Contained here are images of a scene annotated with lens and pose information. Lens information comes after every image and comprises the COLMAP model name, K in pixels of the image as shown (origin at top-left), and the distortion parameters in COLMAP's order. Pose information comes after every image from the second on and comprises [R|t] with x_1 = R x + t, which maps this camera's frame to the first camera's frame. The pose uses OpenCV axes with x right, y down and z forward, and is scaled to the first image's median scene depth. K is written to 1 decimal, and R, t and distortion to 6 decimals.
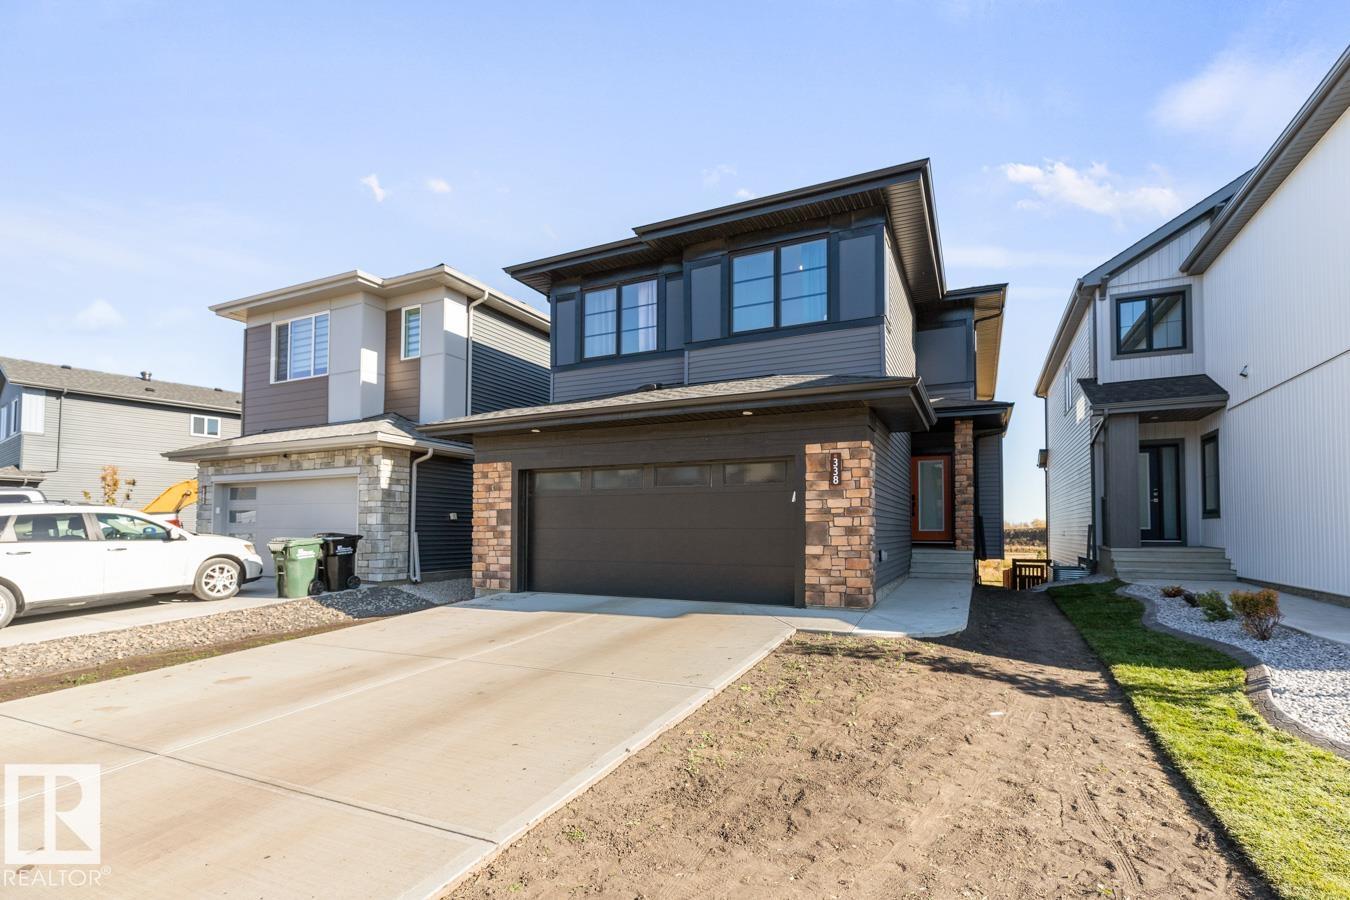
lens RADIAL K [[619.2, 0, 679.6], [0, 619.2, 455.8], [0, 0, 1]] dist [0.000656, -0.000875]
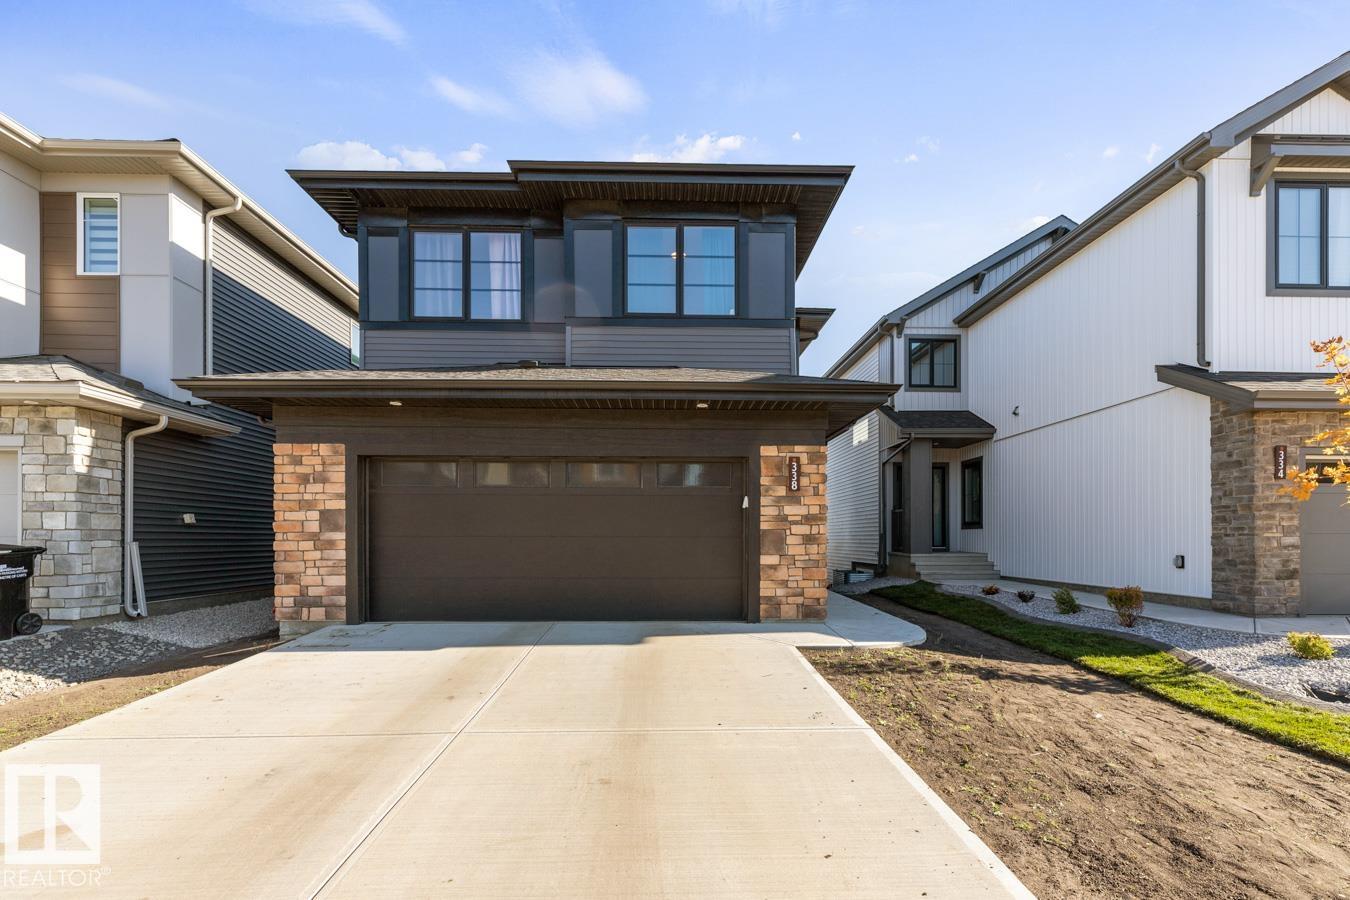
lens RADIAL K [[633.0, 0, 675.0], [0, 633.0, 491.4], [0, 0, 1]] dist [0.002354, 0.000852]
pose [[0.891023, 0.033612, 0.452712, -0.252453], [-0.054124, 0.998008, 0.032428, 0.019603], [-0.450720, -0.053397, 0.891067, 0.165057]]
